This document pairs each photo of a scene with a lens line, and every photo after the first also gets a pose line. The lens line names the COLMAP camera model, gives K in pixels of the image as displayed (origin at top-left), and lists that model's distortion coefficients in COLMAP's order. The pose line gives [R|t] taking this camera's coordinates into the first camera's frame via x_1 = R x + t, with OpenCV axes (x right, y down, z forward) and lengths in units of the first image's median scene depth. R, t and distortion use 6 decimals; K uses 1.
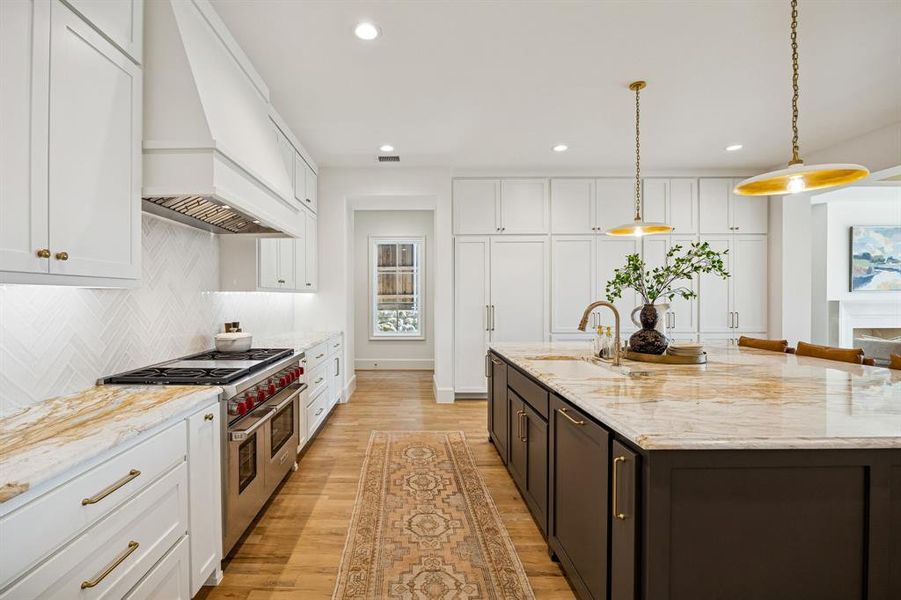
lens RADIAL K [[415.6, 0, 447.4], [0, 415.6, 298.7], [0, 0, 1]] dist [-0.004414, -0.000293]
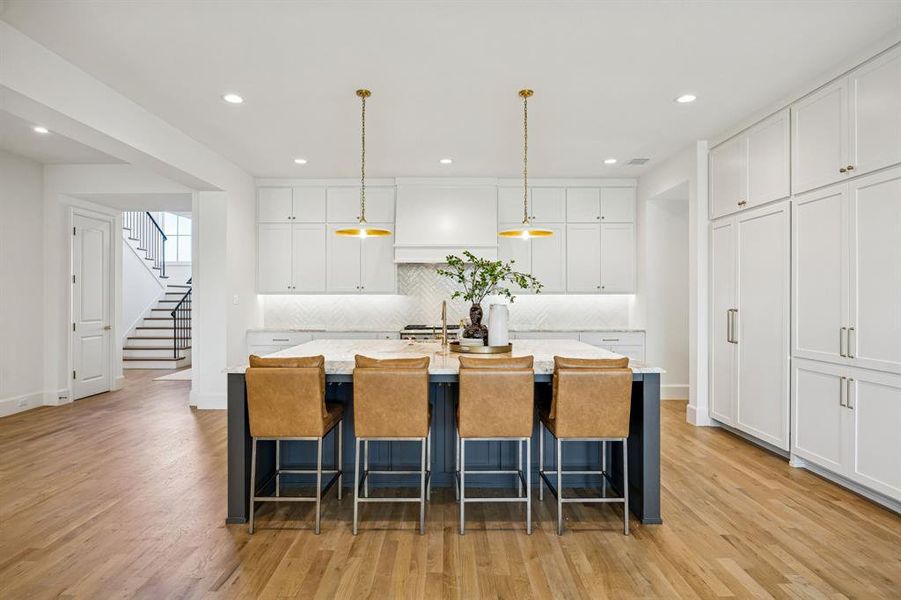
lens RADIAL K [[492.5, 0, 447.1], [0, 492.5, 298.4], [0, 0, 1]] dist [-0.019297, -0.000212]
pose [[0.007181, 0.000866, -0.999974, 1.651877], [-0.002312, 0.999997, 0.000849, -0.001587], [0.999972, 0.002305, 0.007183, 0.813154]]
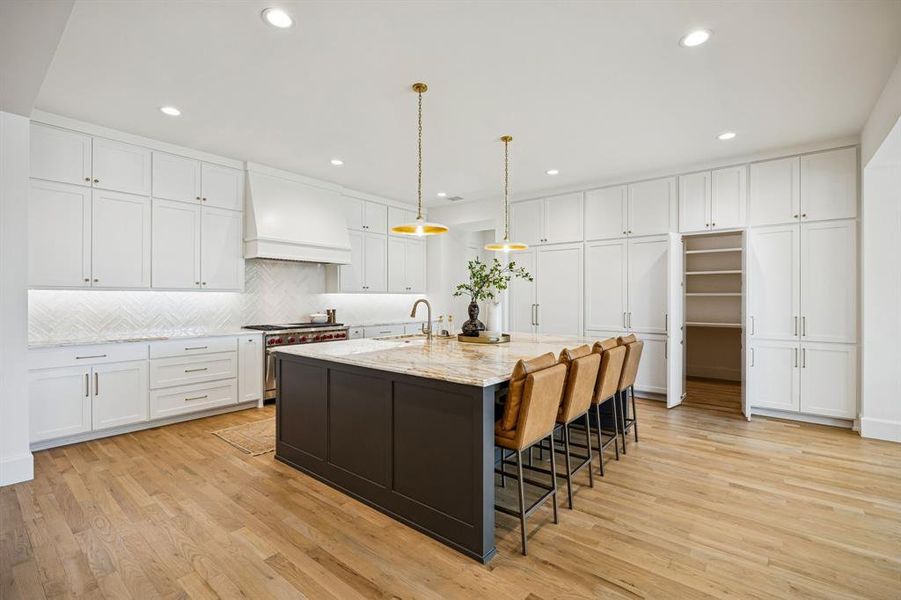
lens RADIAL K [[397.6, 0, 455.4], [0, 397.6, 299.5], [0, 0, 1]] dist [-0.016876, -0.000156]
pose [[0.776954, 0.006821, -0.629520, 1.103936], [-0.006181, 0.999976, 0.003206, 0.001650], [0.629526, 0.001400, 0.776978, -0.081771]]
